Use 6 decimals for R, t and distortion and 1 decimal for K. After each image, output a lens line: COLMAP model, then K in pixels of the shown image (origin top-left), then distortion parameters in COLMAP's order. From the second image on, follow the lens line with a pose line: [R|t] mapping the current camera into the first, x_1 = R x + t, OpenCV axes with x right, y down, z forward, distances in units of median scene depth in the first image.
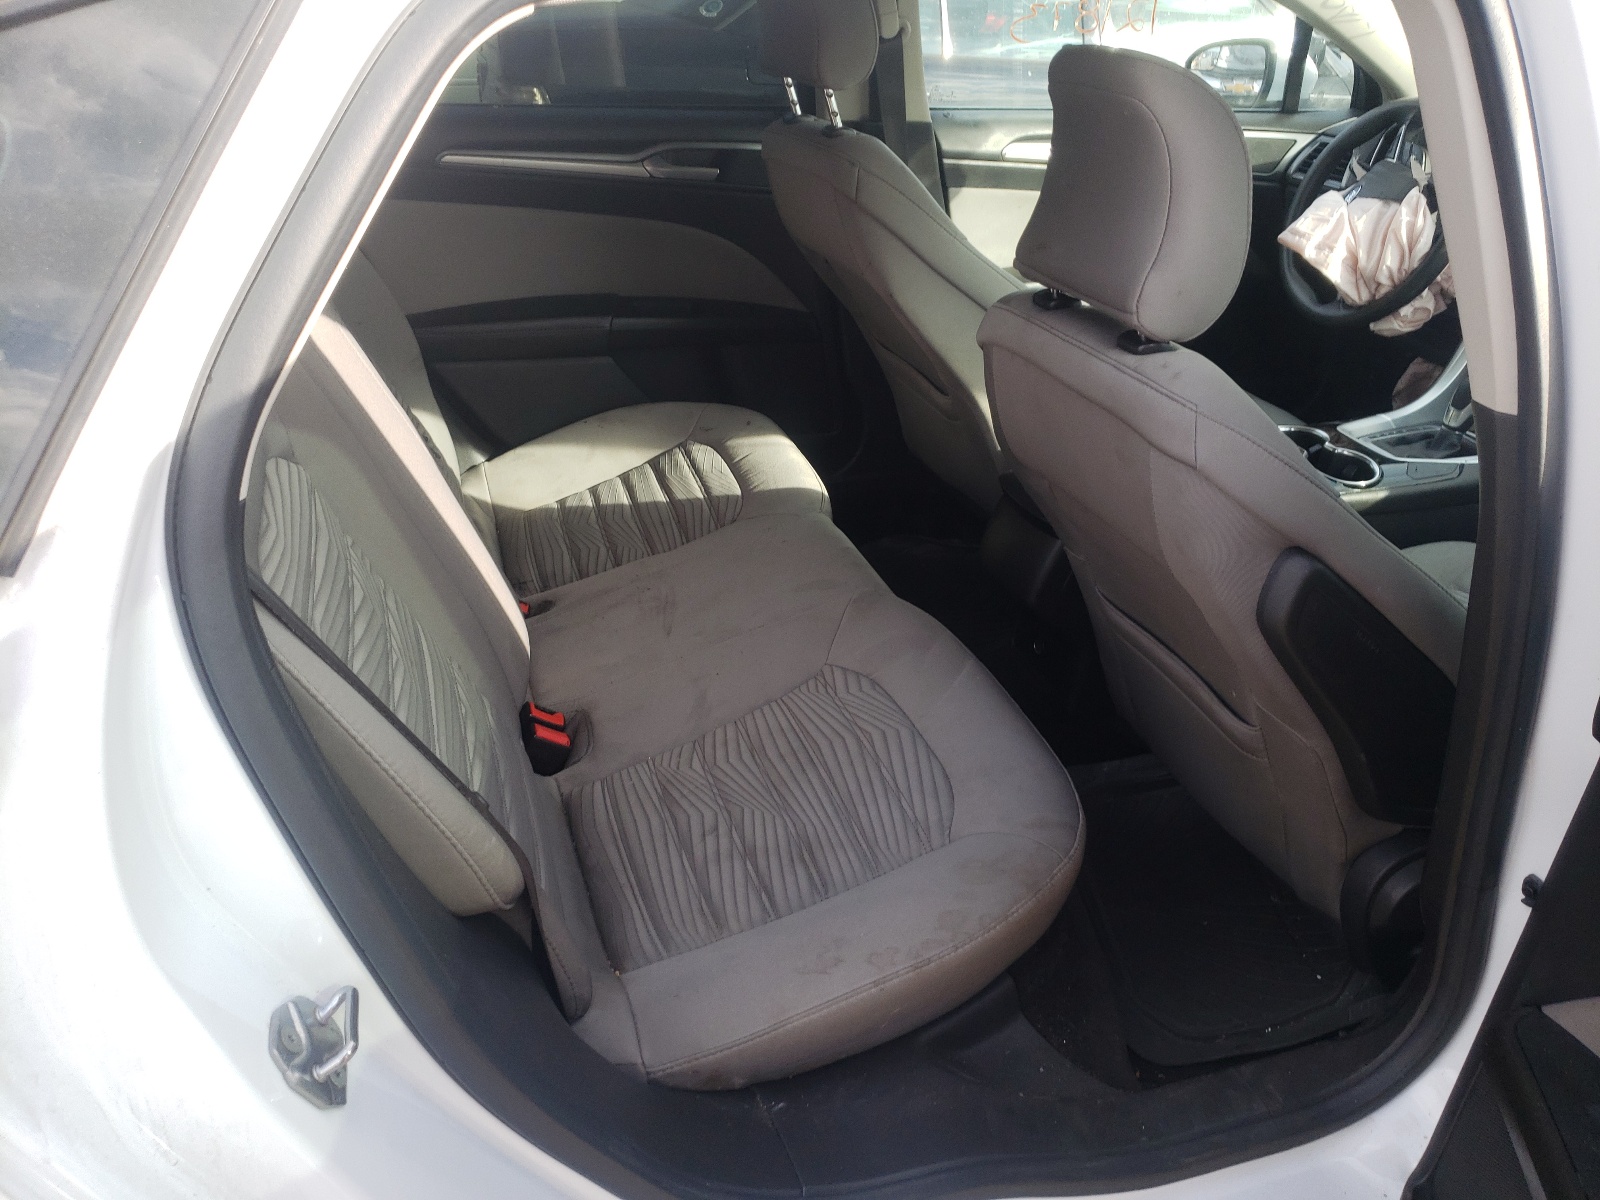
lens RADIAL K [[1195.5, 0, 800.0], [0, 1195.5, 600.0], [0, 0, 1]] dist [-0.003579, -0.003590]
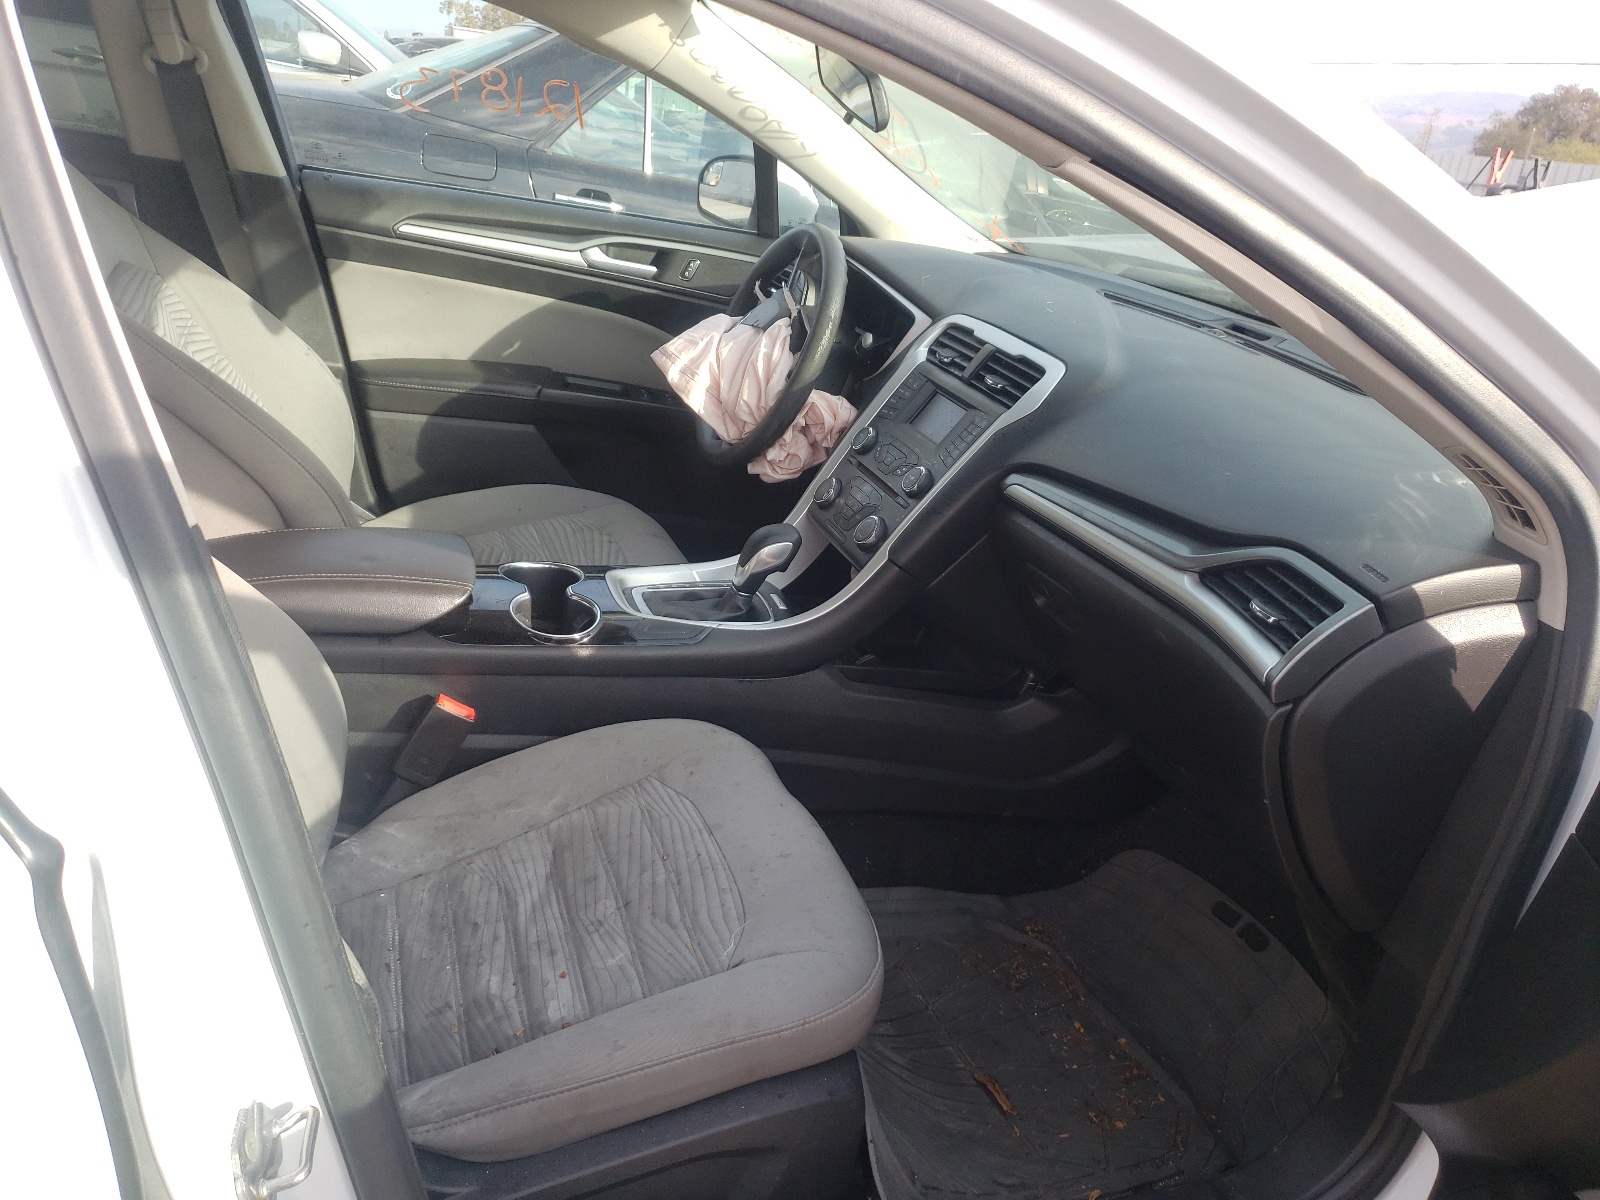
lens RADIAL K [[1195.5, 0, 800.0], [0, 1195.5, 600.0], [0, 0, 1]] dist [-0.003579, -0.003590]
pose [[0.987978, 0.112068, 0.106492, 0.446195], [-0.099938, 0.988541, -0.113137, -0.038653], [-0.117950, 0.101134, 0.987856, 0.139244]]
